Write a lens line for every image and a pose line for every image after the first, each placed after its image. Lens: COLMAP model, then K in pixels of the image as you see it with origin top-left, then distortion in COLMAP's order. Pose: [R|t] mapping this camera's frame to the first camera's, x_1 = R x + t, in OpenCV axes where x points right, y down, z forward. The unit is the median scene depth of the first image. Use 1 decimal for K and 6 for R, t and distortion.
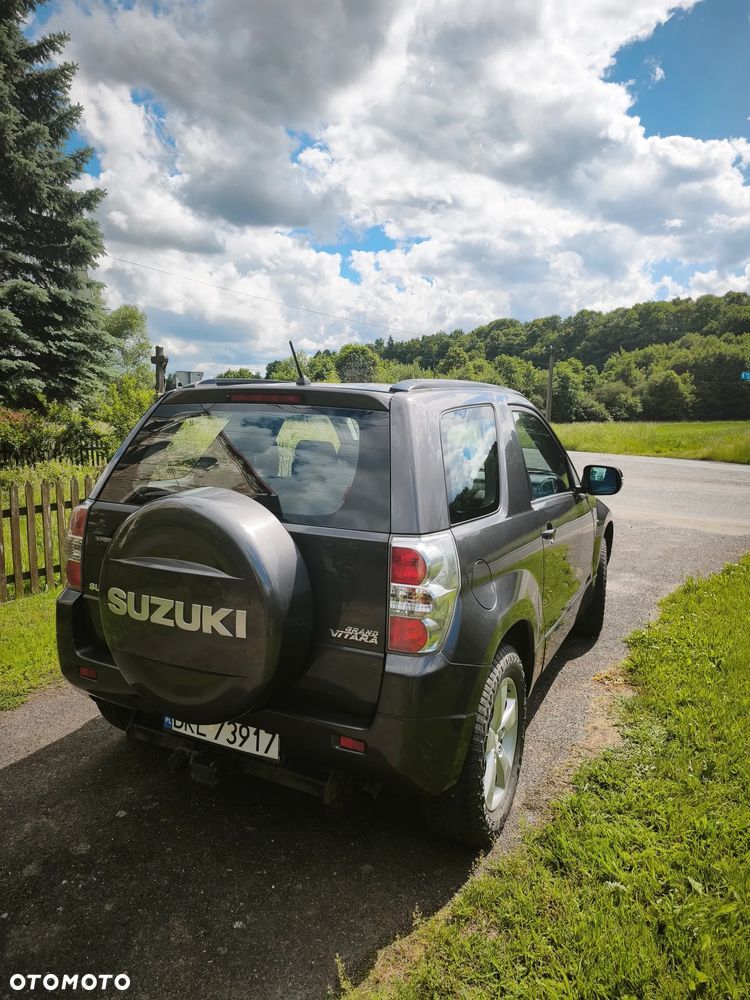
lens RADIAL K [[652.1, 0, 377.2], [0, 652.1, 496.4], [0, 0, 1]] dist [0.041515, -0.037448]
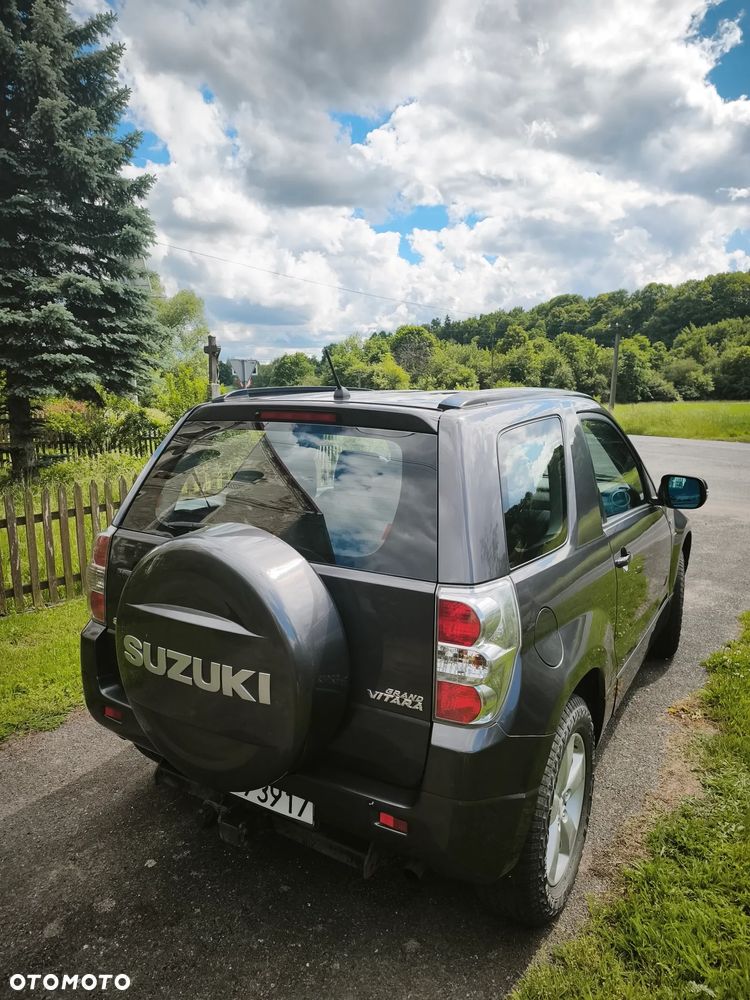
lens RADIAL K [[652.7, 0, 378.3], [0, 652.7, 512.5], [0, 0, 1]] dist [0.045361, -0.041498]
pose [[0.996493, 0.002648, -0.083636, 0.010221], [0.001522, 0.998760, 0.049763, -0.057167], [0.083664, -0.049716, 0.995253, 0.110494]]
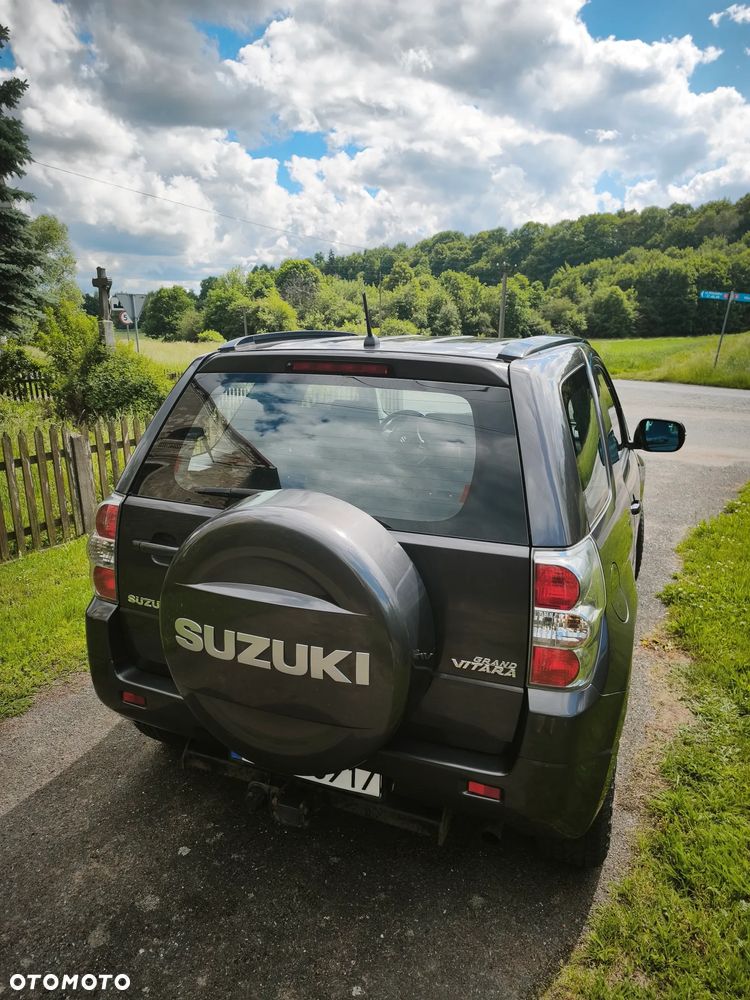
lens RADIAL K [[654.4, 0, 375.0], [0, 654.4, 500.0], [0, 0, 1]] dist [0.033603, -0.029253]
pose [[0.996665, -0.029587, 0.076053, -0.174350], [0.020009, 0.992111, 0.123754, -0.078386], [-0.079115, -0.121819, 0.989394, 0.156464]]
